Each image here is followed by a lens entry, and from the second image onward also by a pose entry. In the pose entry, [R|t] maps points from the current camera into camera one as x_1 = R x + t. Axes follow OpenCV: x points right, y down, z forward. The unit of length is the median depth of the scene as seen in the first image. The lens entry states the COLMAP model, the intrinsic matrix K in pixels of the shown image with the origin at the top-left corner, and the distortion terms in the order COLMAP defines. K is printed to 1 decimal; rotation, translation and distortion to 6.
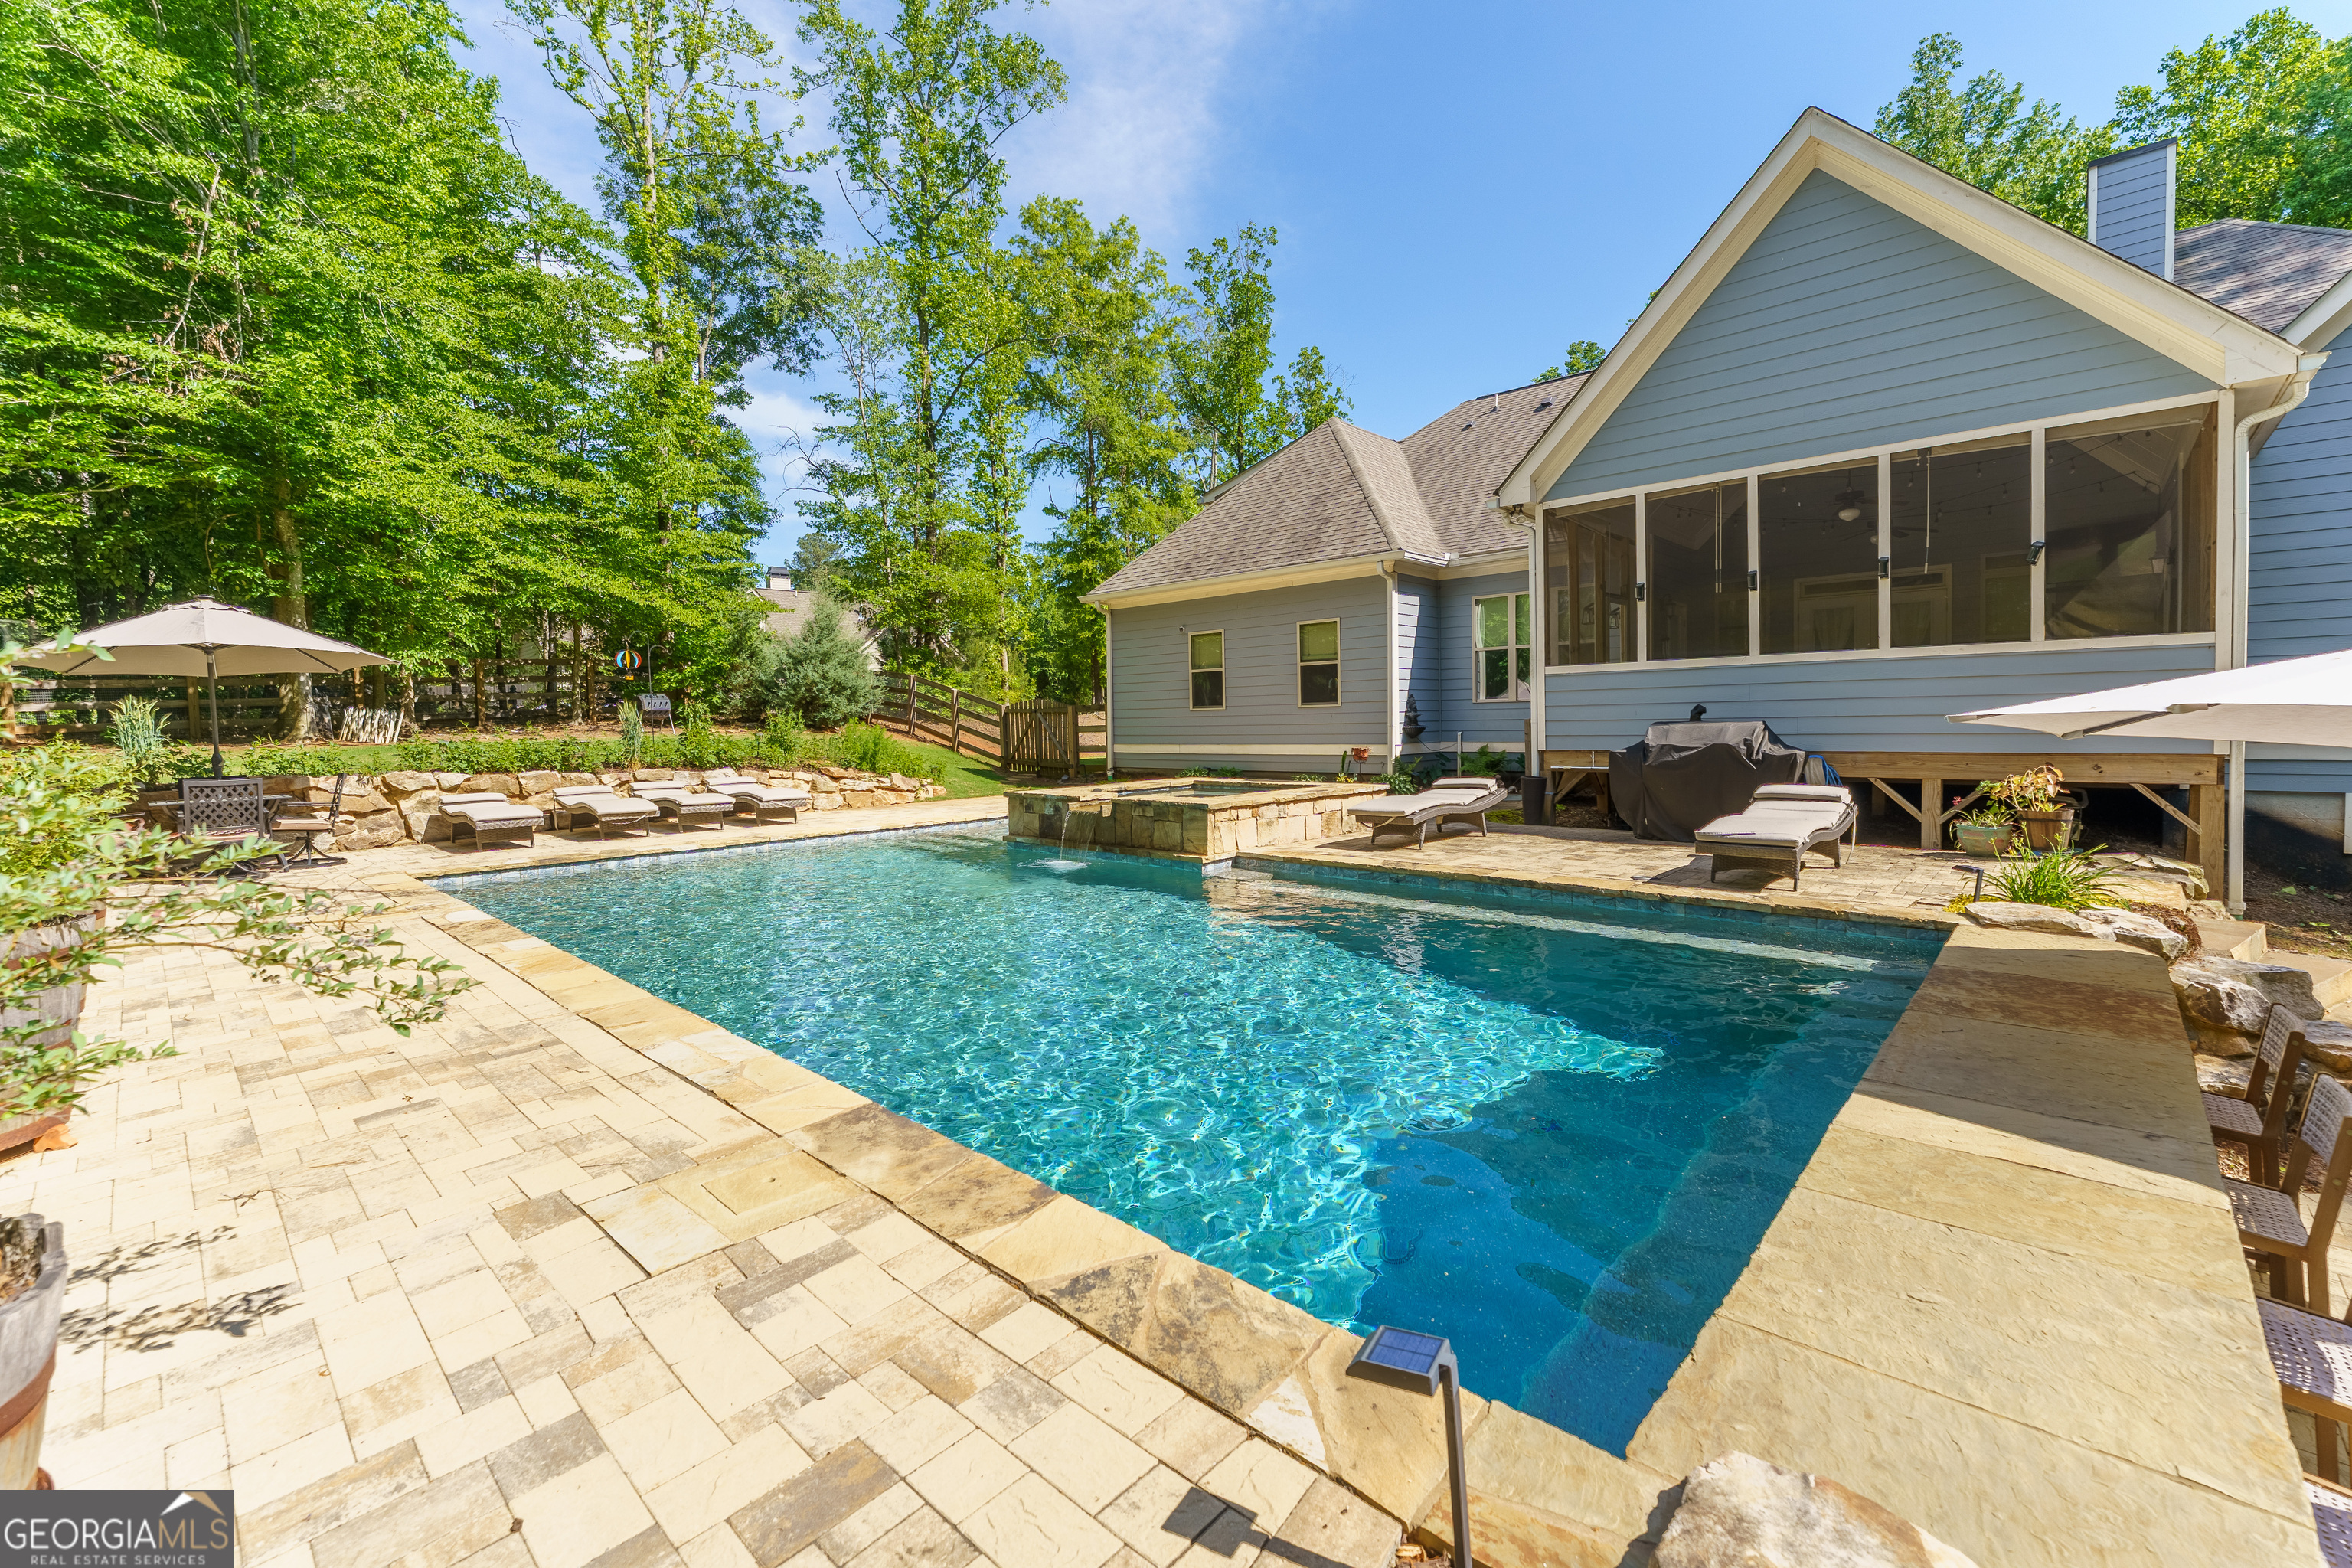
lens RADIAL K [[986.5, 0, 1202.8], [0, 986.5, 755.7], [0, 0, 1]] dist [-0.012511, -0.000219]
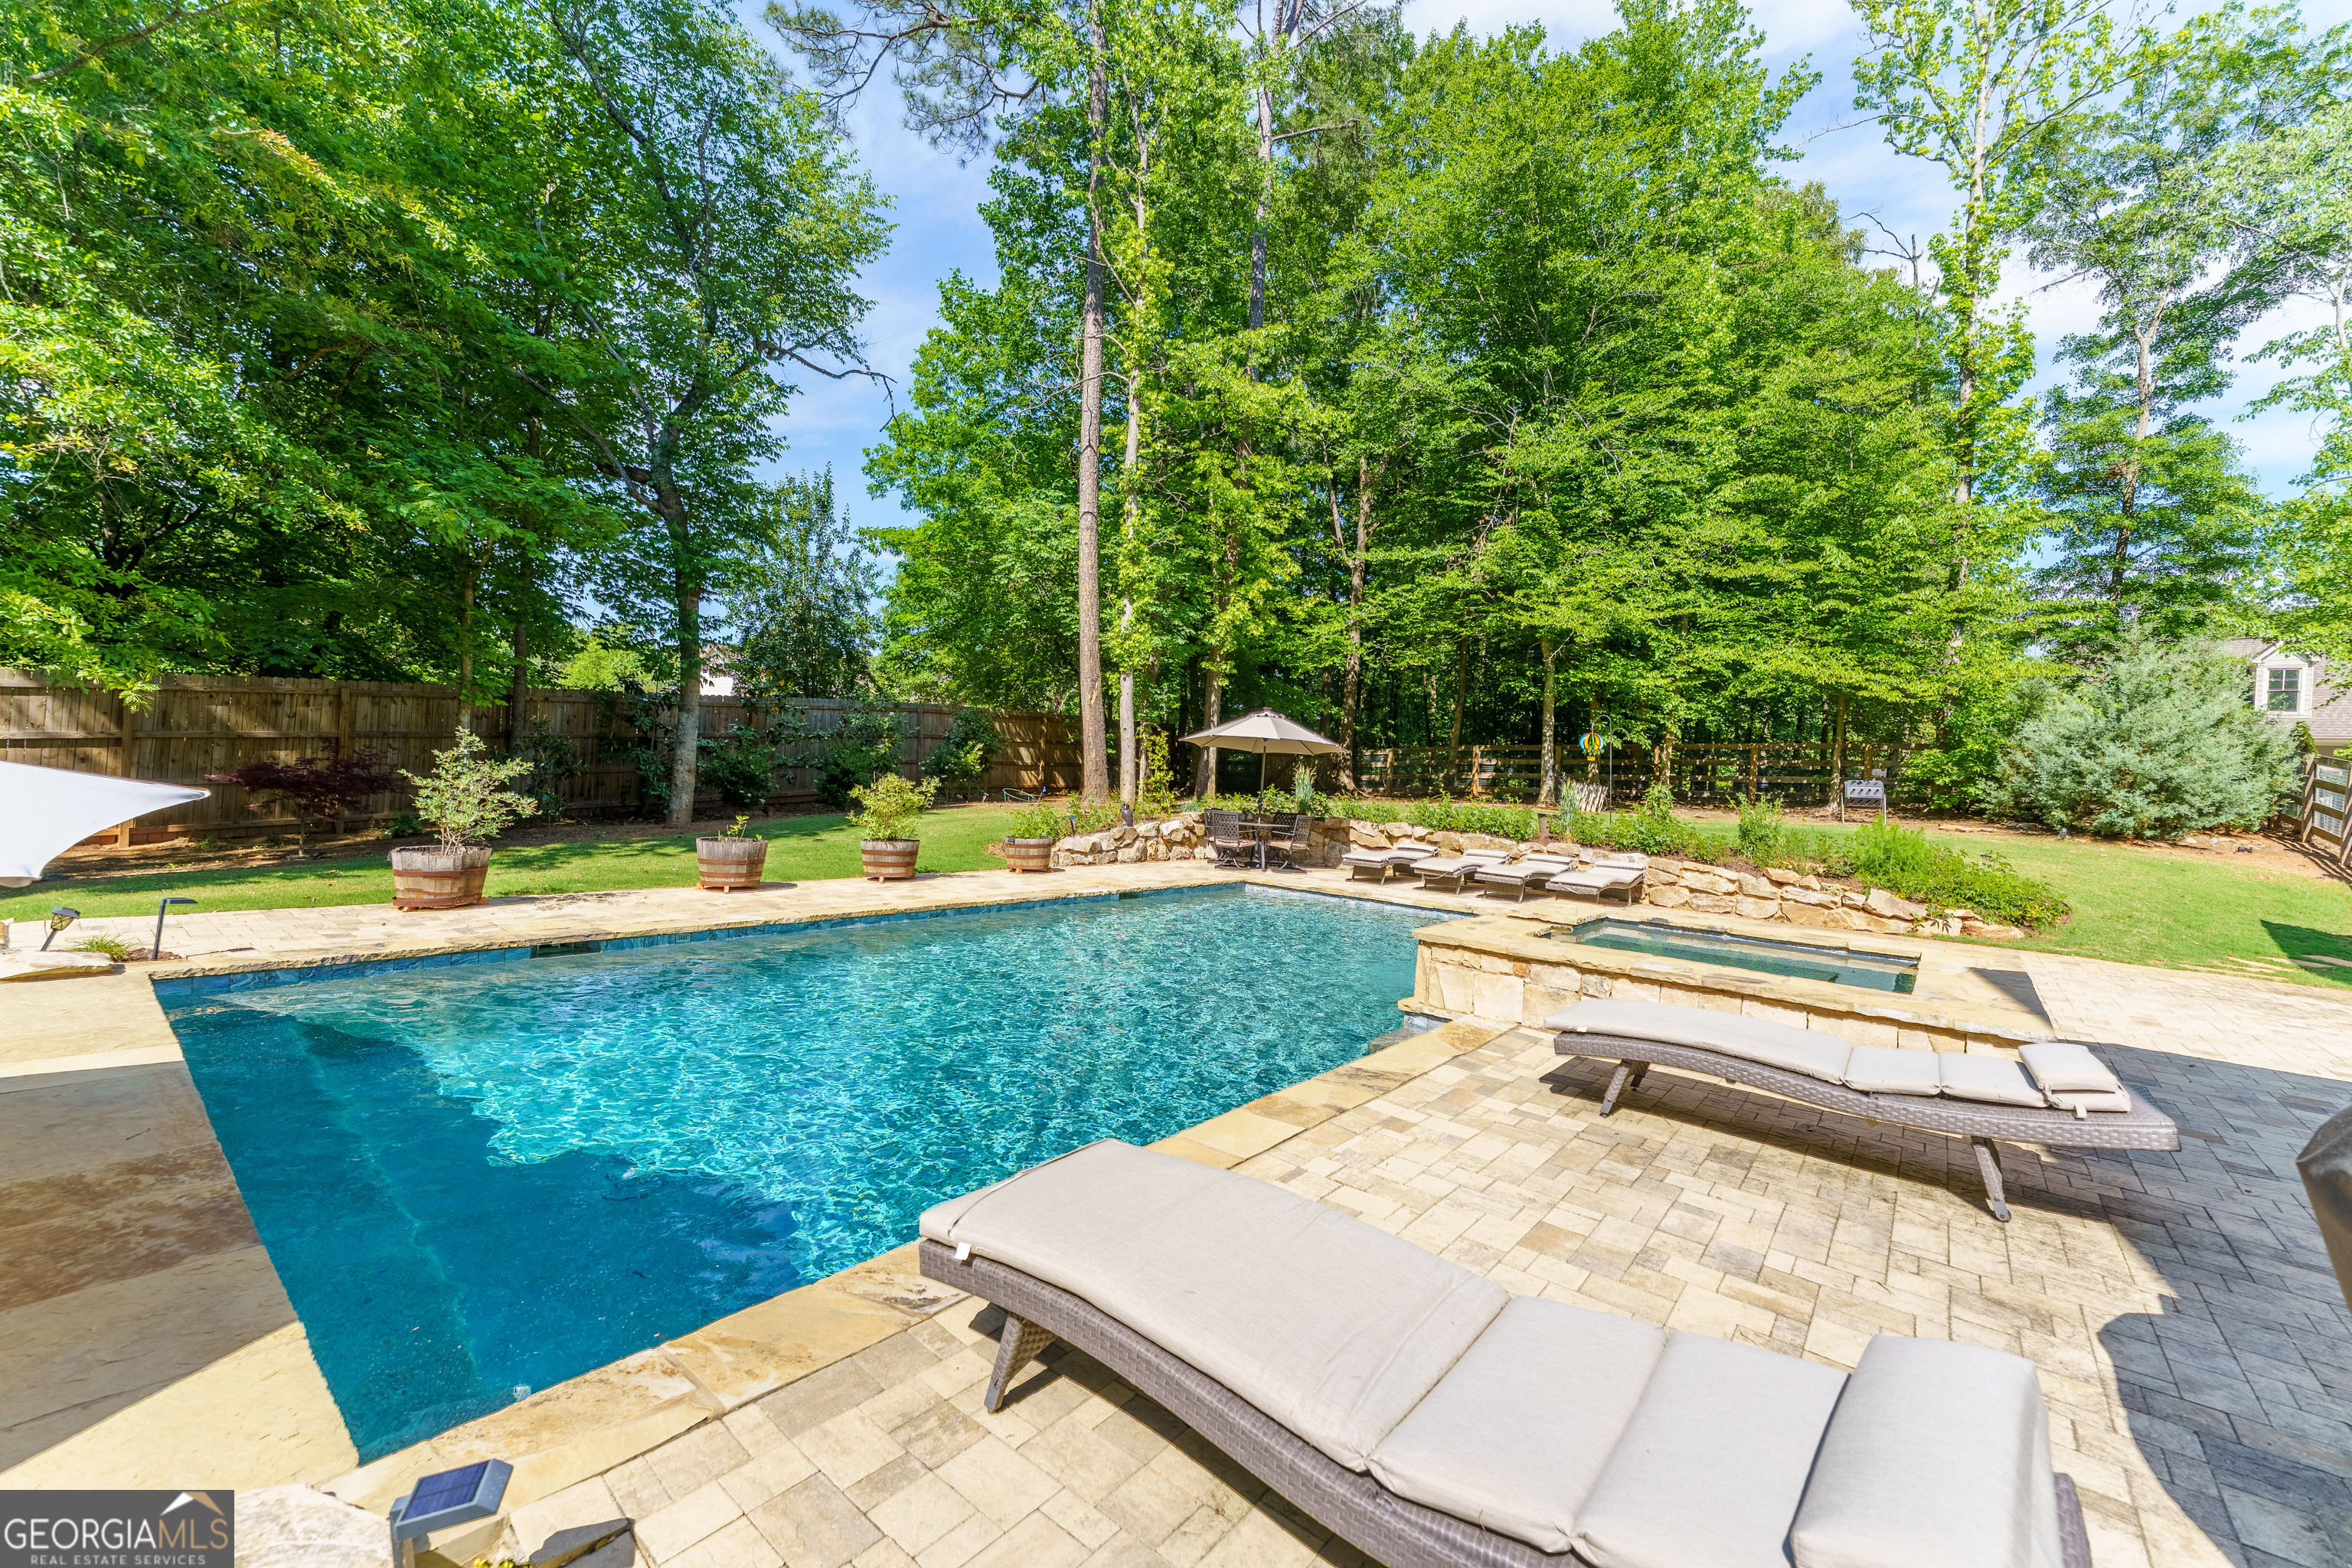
lens RADIAL K [[953.4, 0, 1172.5], [0, 953.4, 778.7], [0, 0, 1]] dist [0.001640, 0.000037]
pose [[0.055653, 0.027705, -0.998066, 0.267085], [-0.089444, 0.995734, 0.022653, -0.024888], [0.994436, 0.088011, 0.057894, 0.287727]]
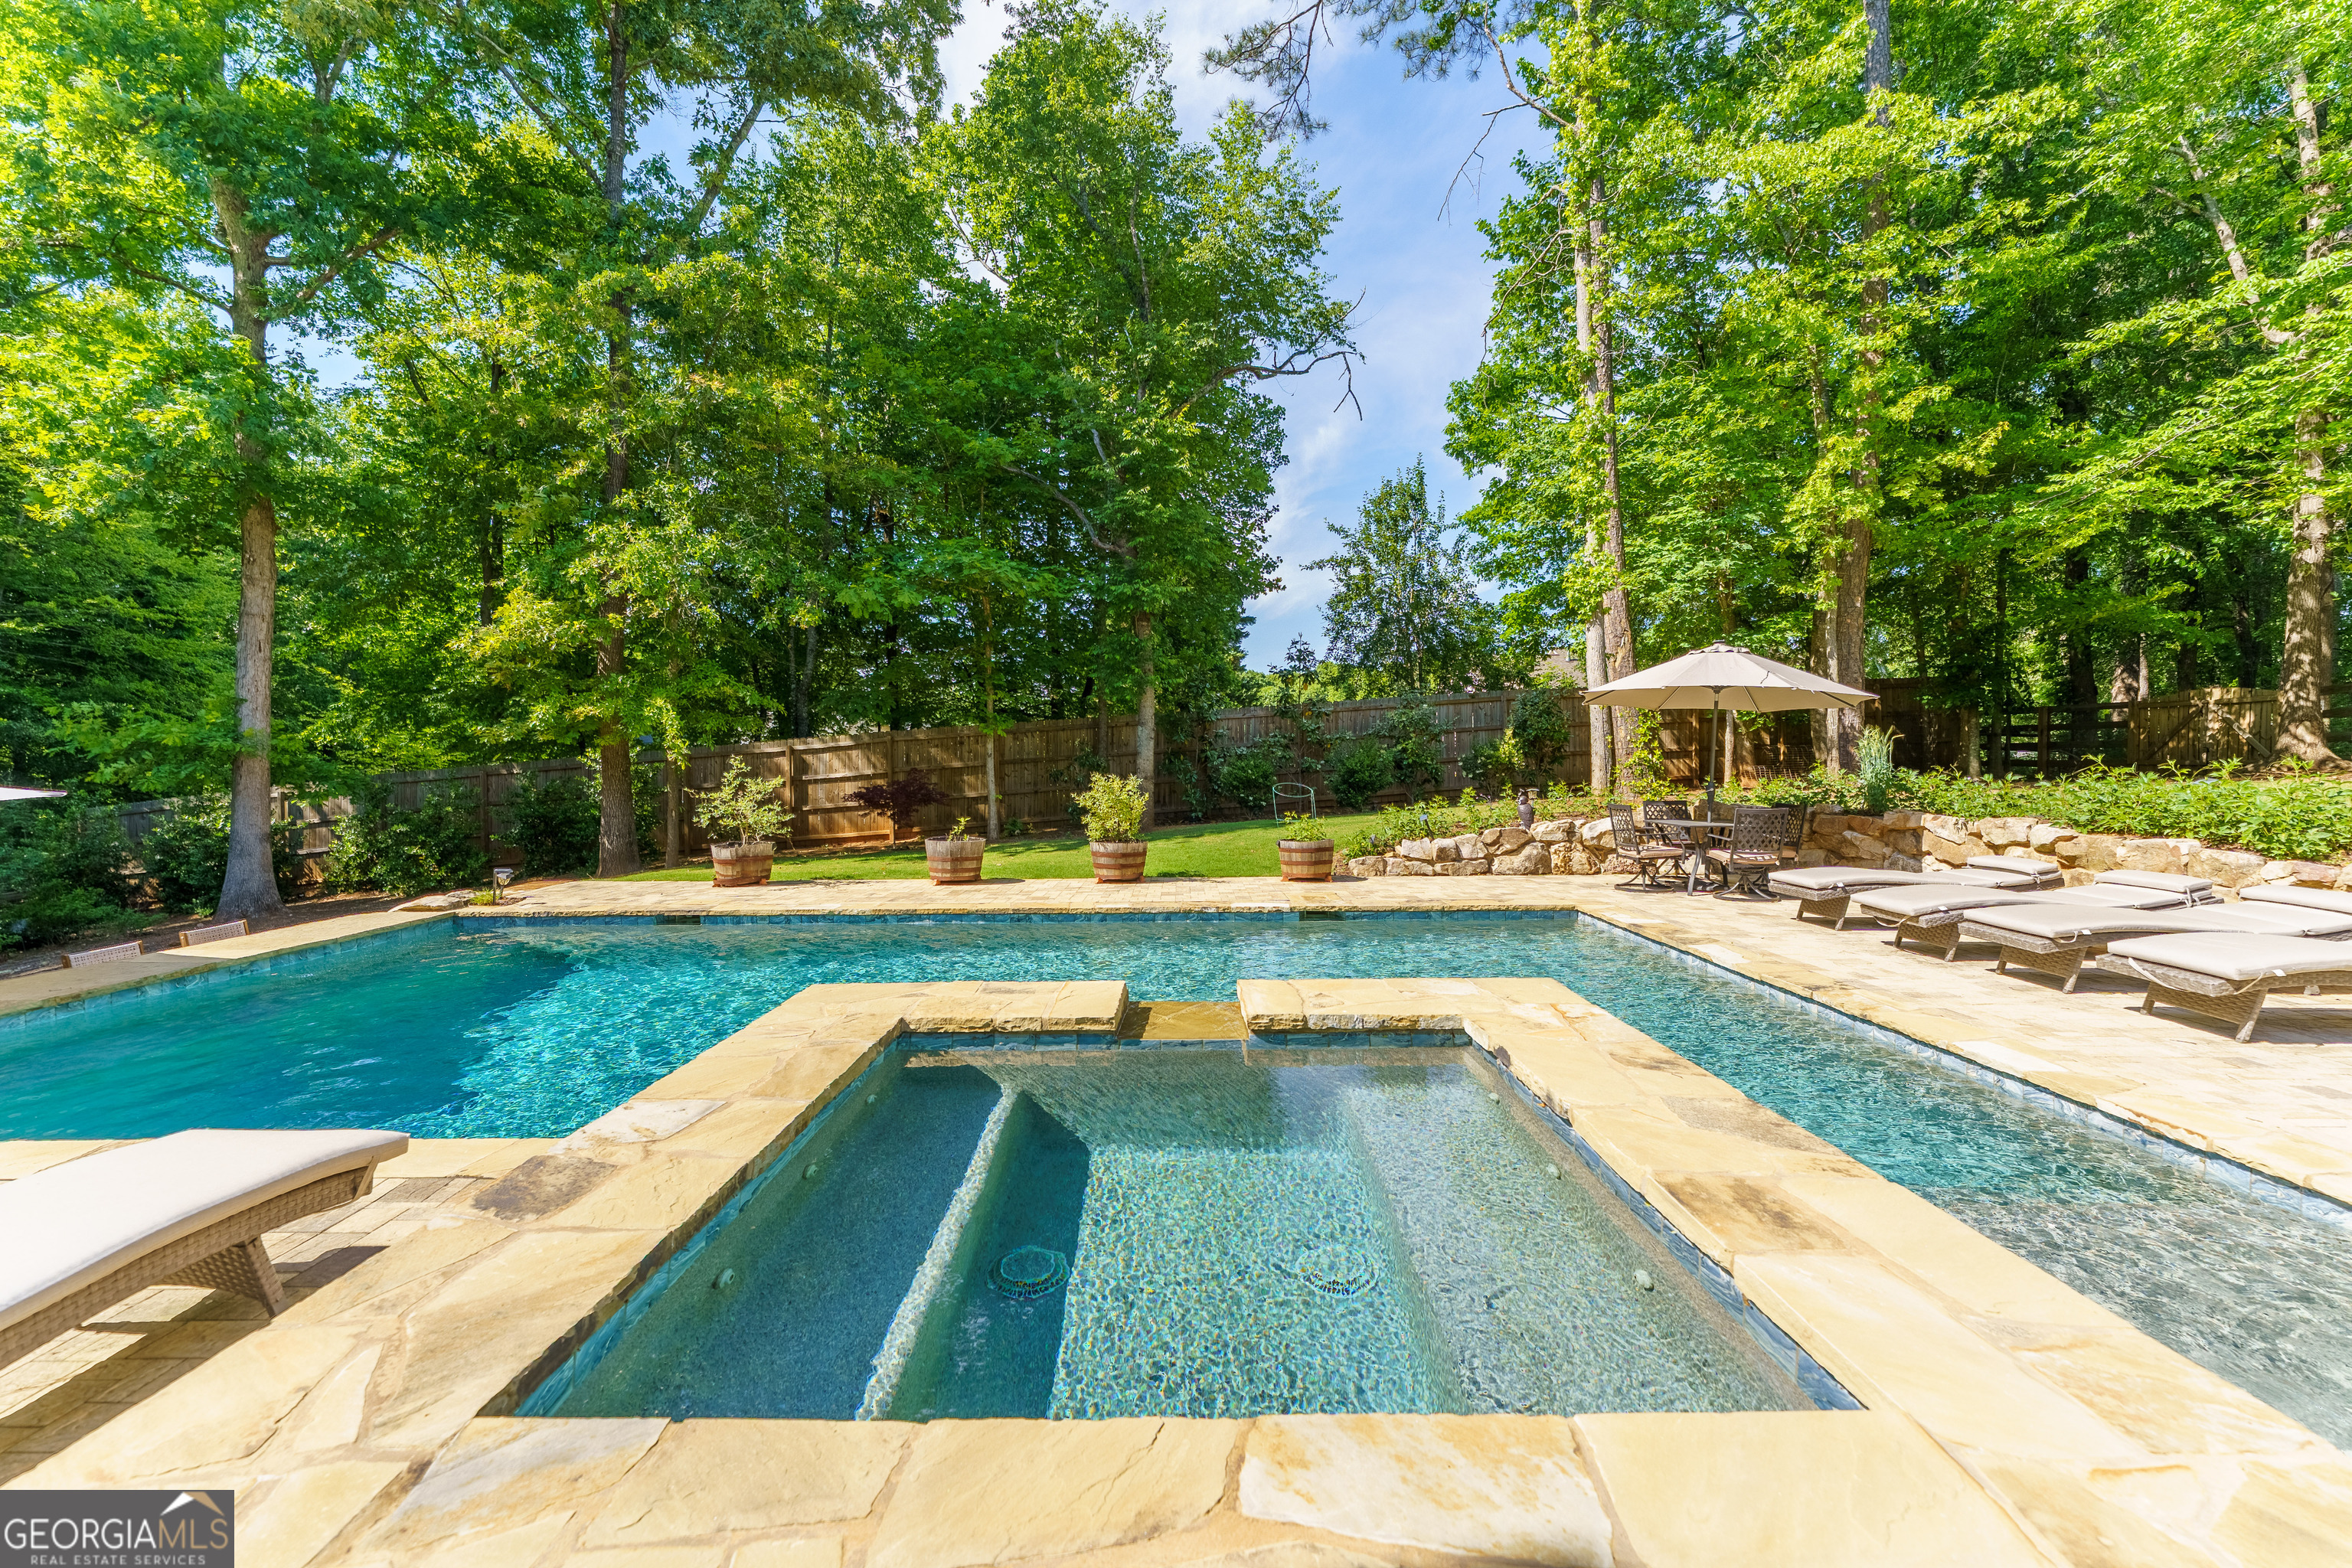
lens RADIAL K [[943.7, 0, 1173.5], [0, 943.7, 772.4], [0, 0, 1]] dist [-0.001451, -0.000067]
pose [[-0.739832, 0.037771, -0.671731, 0.054368], [0.000831, 0.998473, 0.055229, -0.029884], [0.672791, 0.040302, -0.738734, 0.555306]]
